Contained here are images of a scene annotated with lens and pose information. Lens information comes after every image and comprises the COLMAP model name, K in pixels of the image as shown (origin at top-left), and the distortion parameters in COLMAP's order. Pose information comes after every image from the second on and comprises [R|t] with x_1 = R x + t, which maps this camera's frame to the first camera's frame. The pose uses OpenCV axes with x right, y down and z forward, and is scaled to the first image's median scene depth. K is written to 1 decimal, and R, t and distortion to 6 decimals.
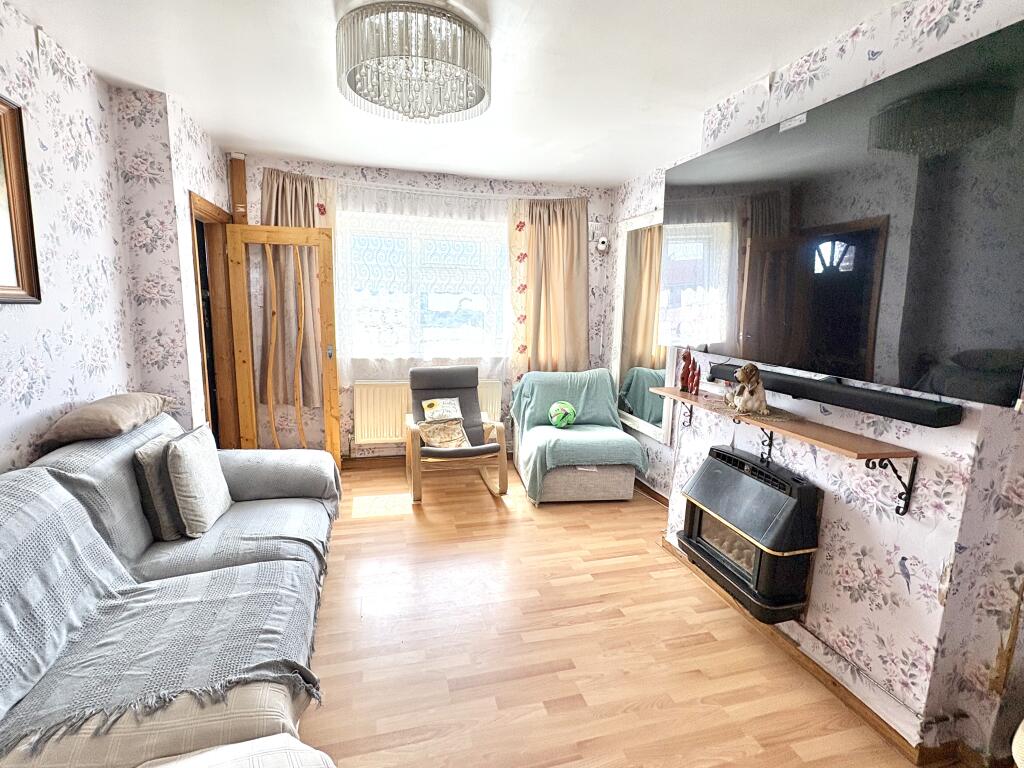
lens RADIAL K [[488.2, 0, 514.4], [0, 488.2, 383.0], [0, 0, 1]] dist [-0.003403, 0.000462]
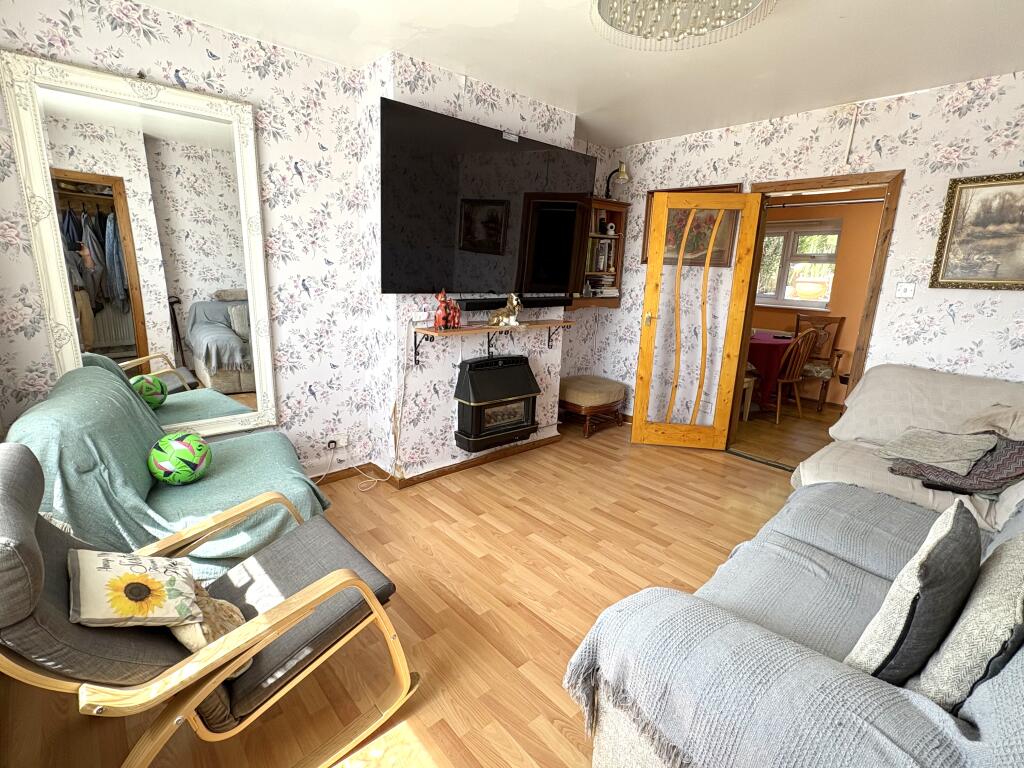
lens RADIAL K [[488.2, 0, 511.0], [0, 488.2, 382.0], [0, 0, 1]] dist [-0.003403, 0.000462]
pose [[-0.432834, -0.245200, 0.867486, -0.918559], [0.106394, 0.941677, 0.319256, -0.265858], [-0.895173, 0.230480, -0.381502, 1.638550]]
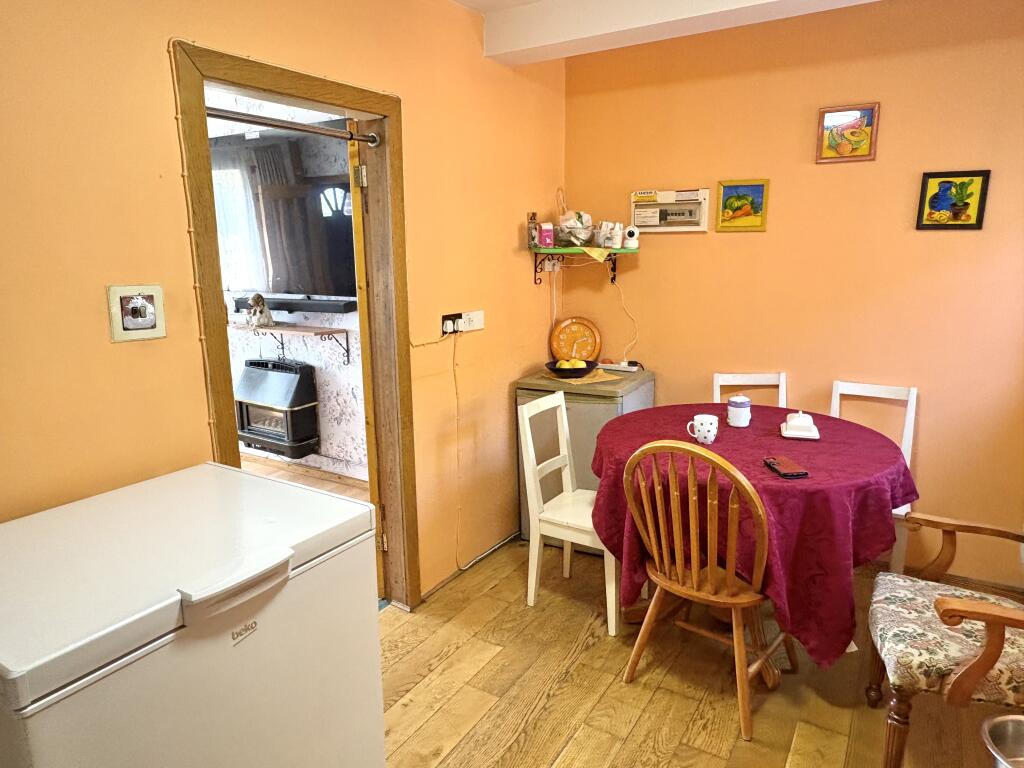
lens RADIAL K [[666.4, 0, 515.4], [0, 666.4, 383.2], [0, 0, 1]] dist [-0.026206, -0.001141]
pose [[0.732444, -0.180237, 0.656536, -0.314244], [0.147793, 0.983419, 0.105095, 0.132465], [-0.664592, 0.020055, 0.746937, -1.020016]]
